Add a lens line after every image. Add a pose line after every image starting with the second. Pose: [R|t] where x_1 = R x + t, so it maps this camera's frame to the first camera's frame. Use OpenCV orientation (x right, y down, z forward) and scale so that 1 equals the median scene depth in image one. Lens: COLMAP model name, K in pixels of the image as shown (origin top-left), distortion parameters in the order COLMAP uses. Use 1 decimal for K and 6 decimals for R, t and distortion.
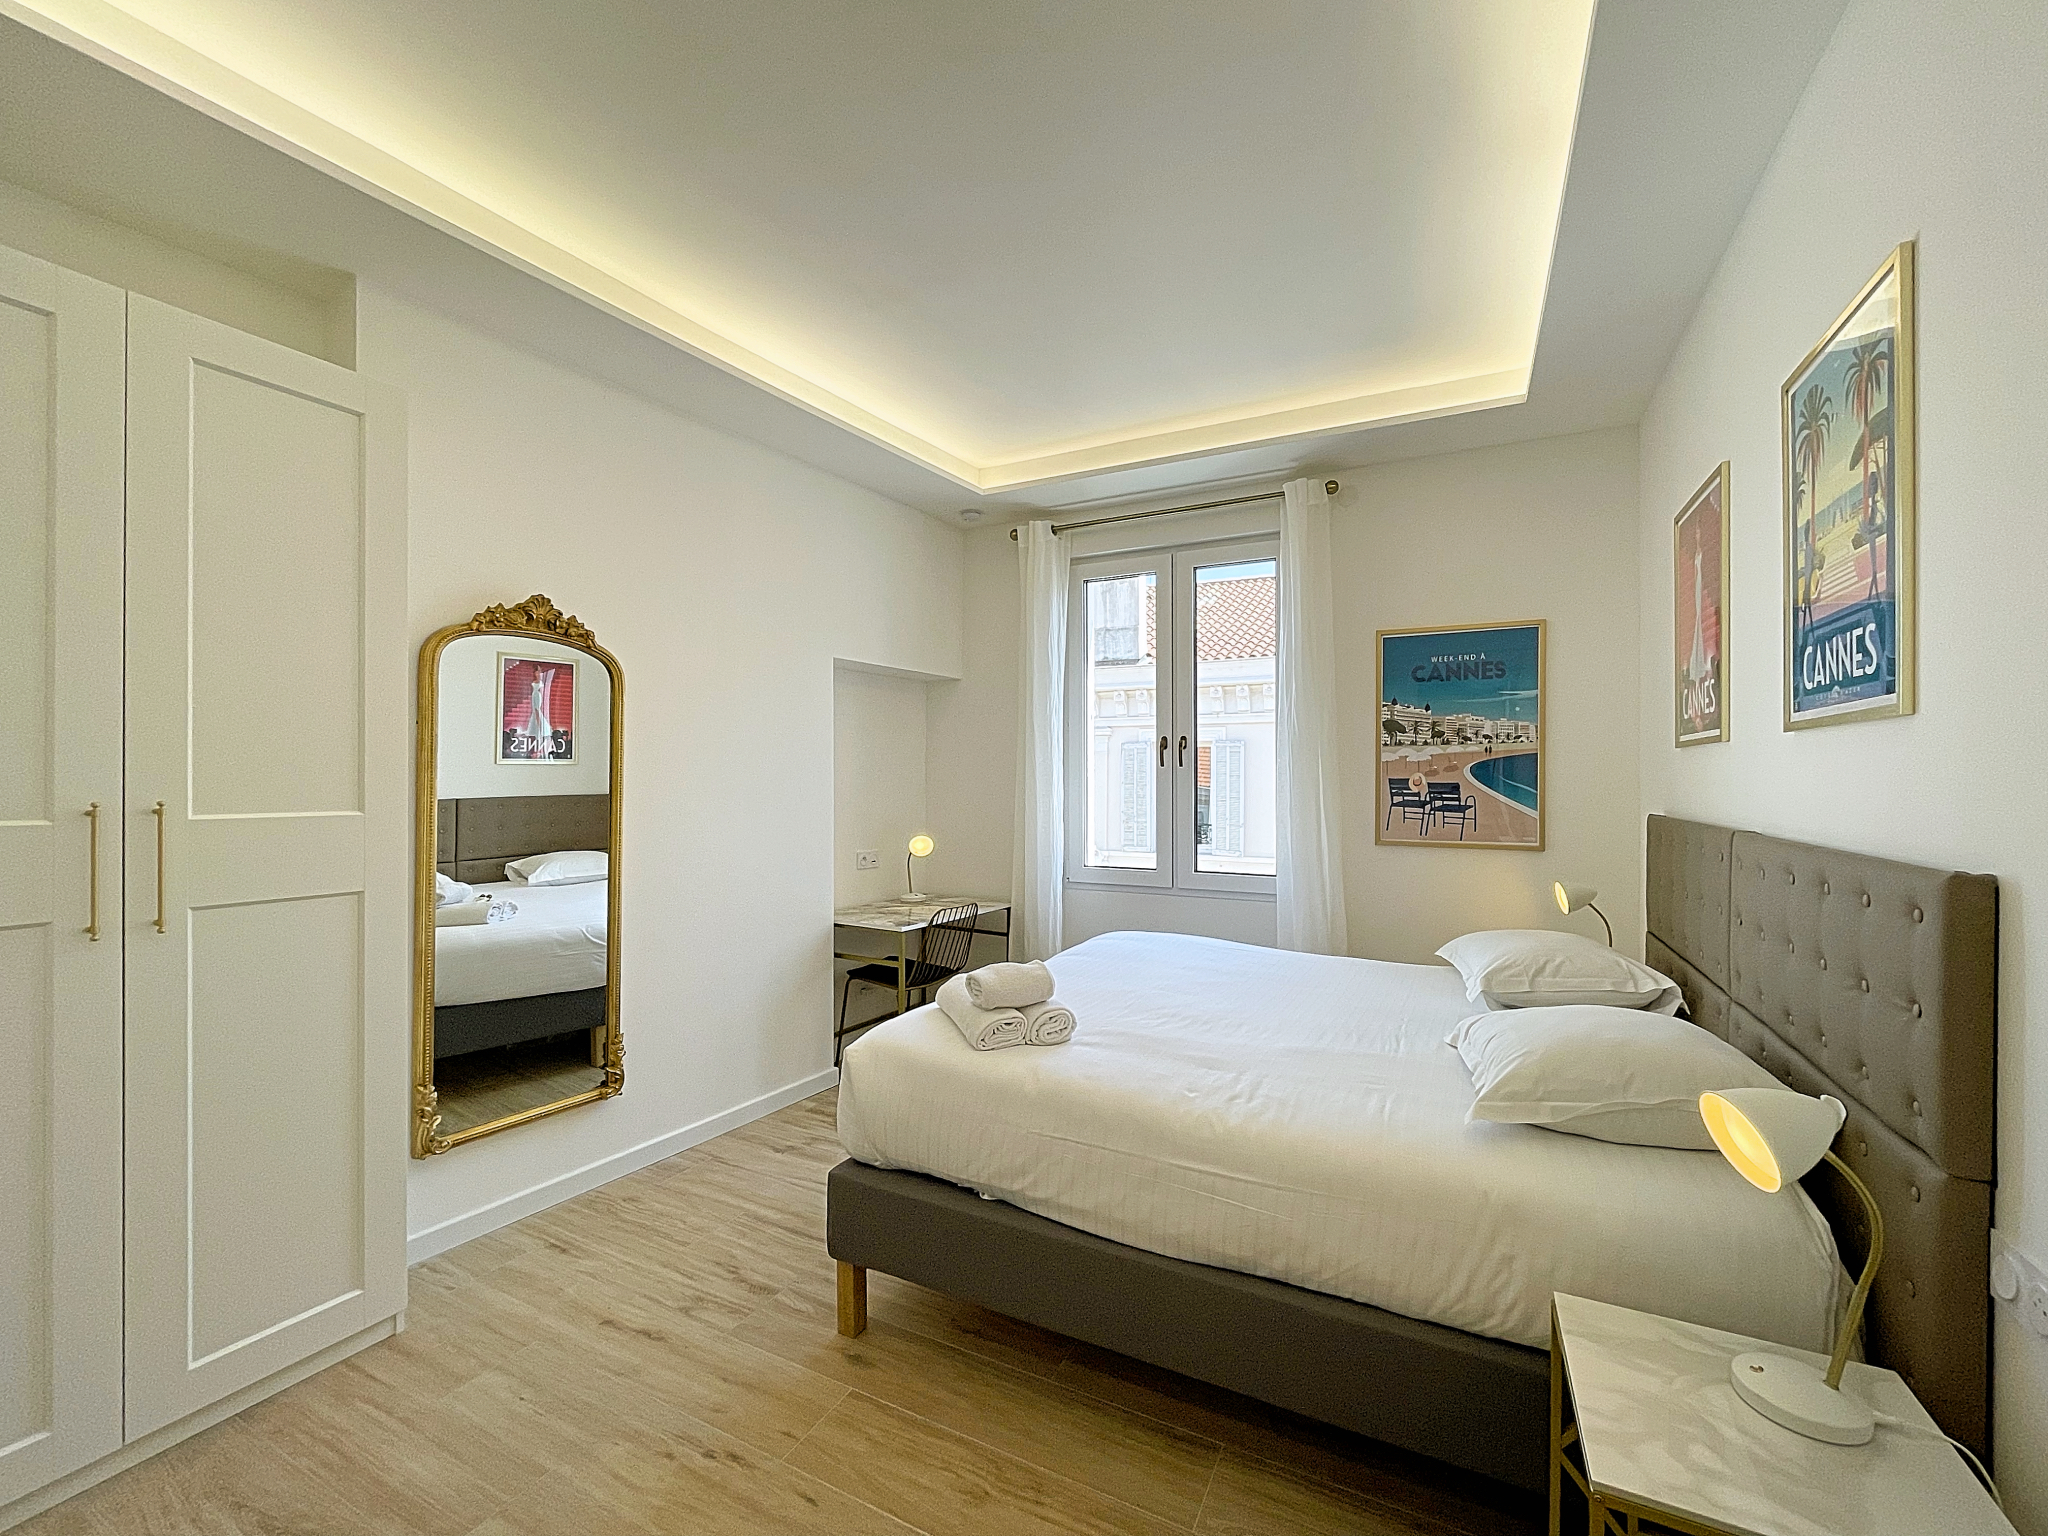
lens RADIAL K [[835.4, 0, 1024.7], [0, 835.4, 782.1], [0, 0, 1]] dist [0.001461, -0.000230]
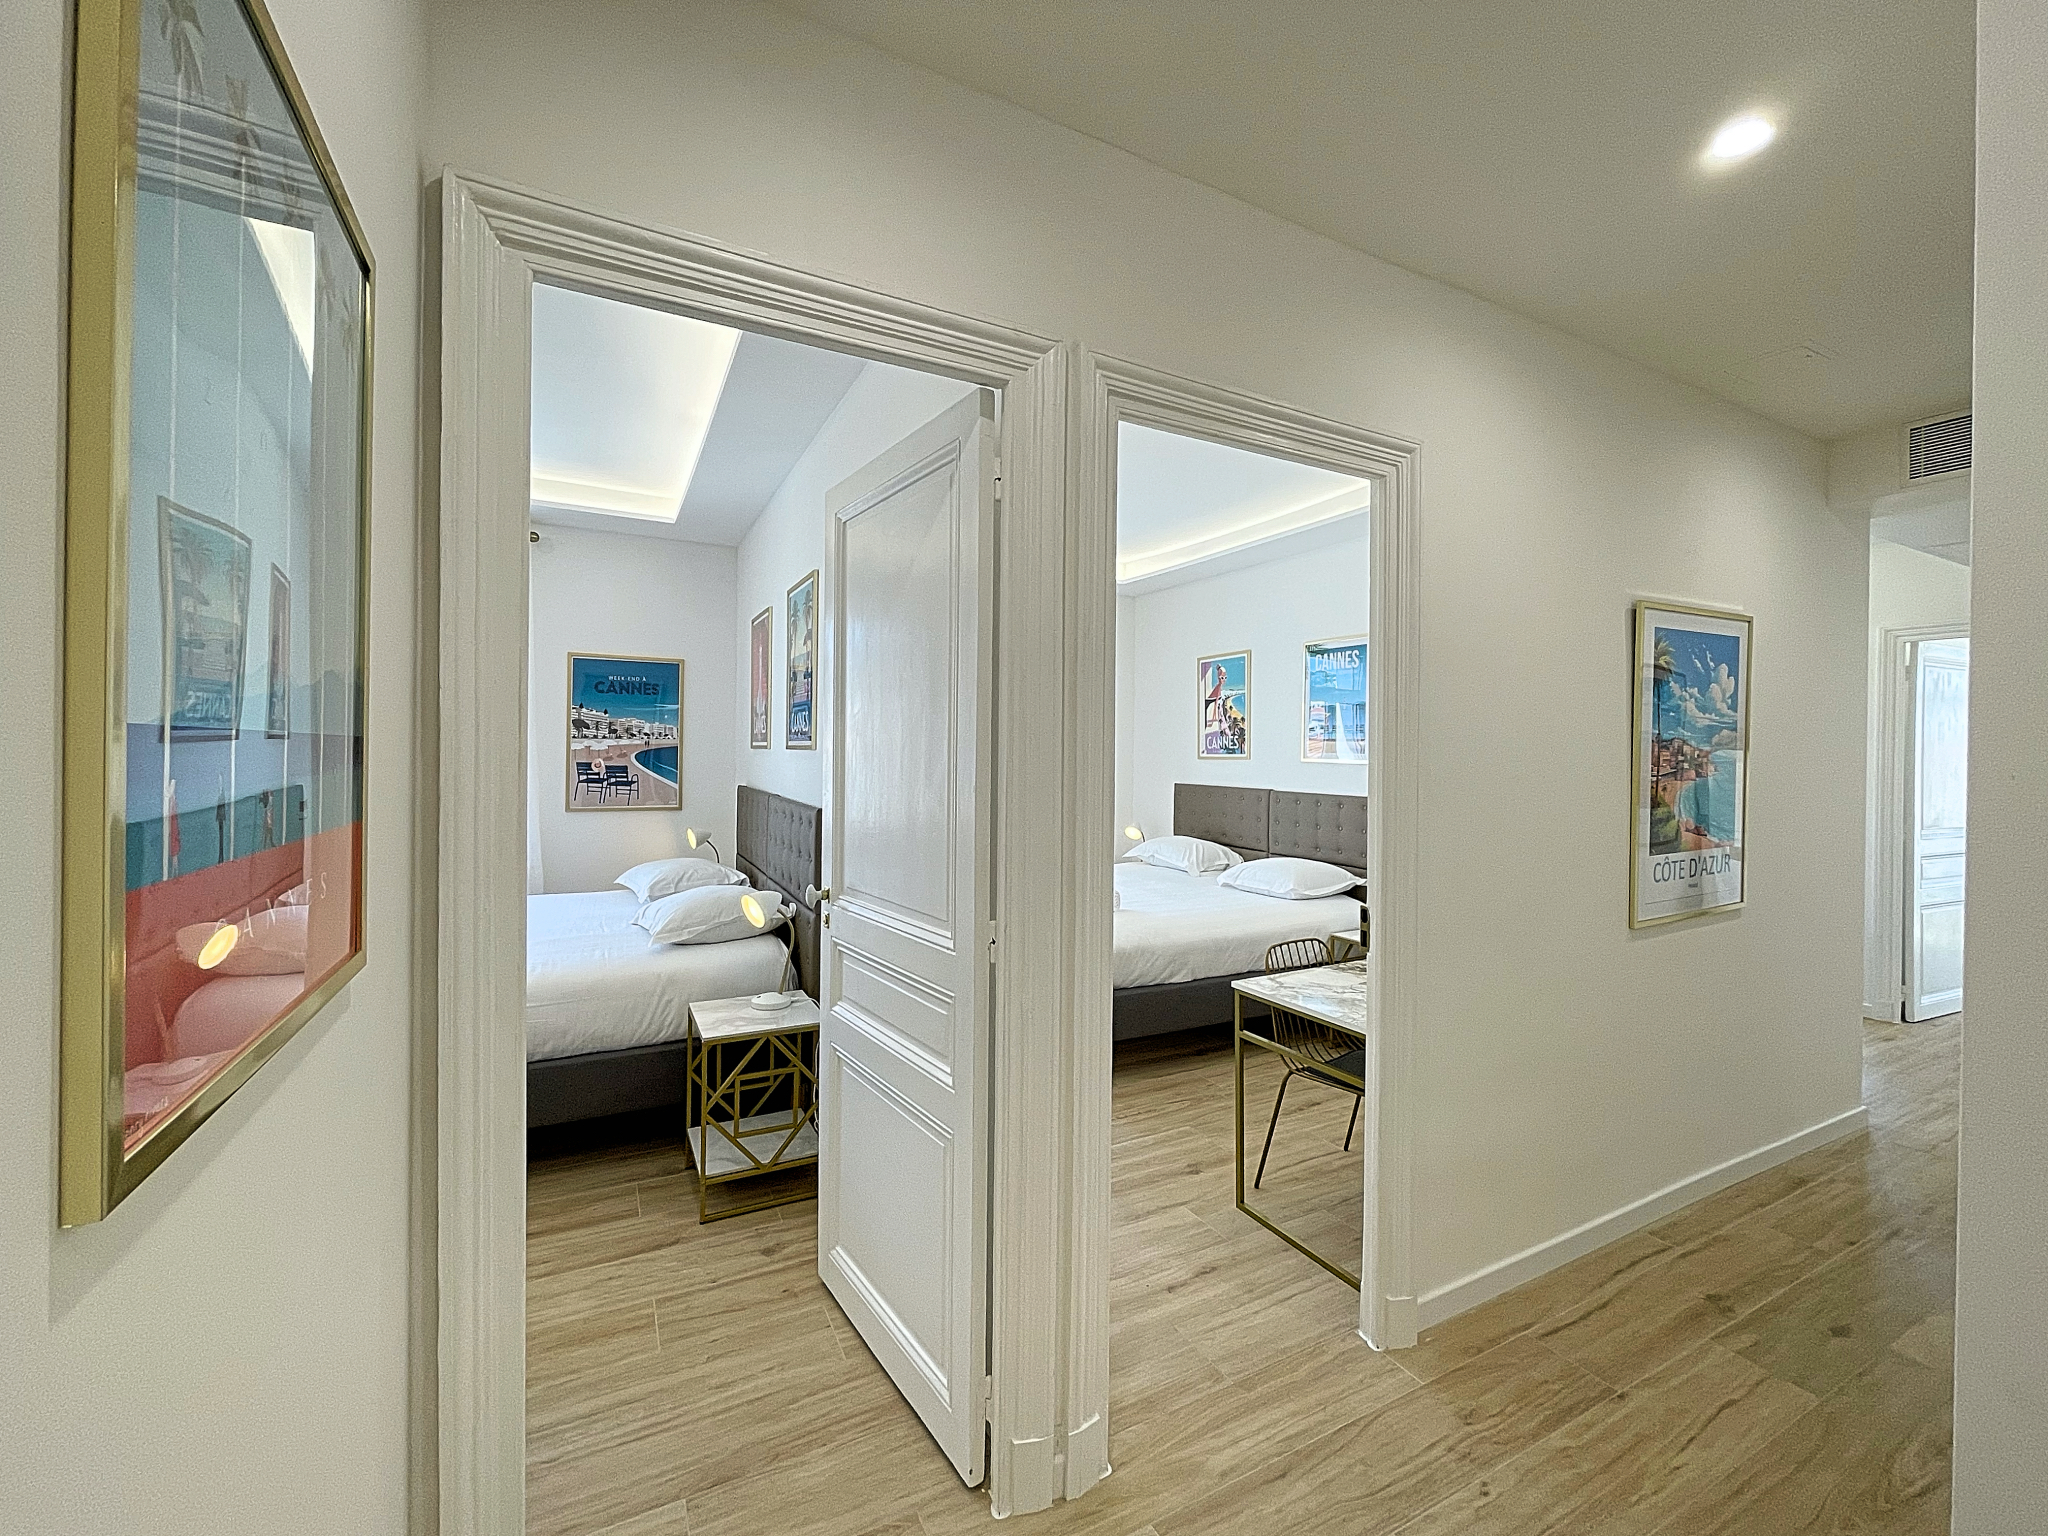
lens RADIAL K [[810.8, 0, 1024.0], [0, 810.8, 768.0], [0, 0, 1]] dist [0.003060, 0.000162]
pose [[0.571342, -0.003122, 0.820706, -0.238962], [-0.014513, 0.999798, 0.013906, -0.024504], [-0.820584, -0.019856, 0.571181, -0.361690]]
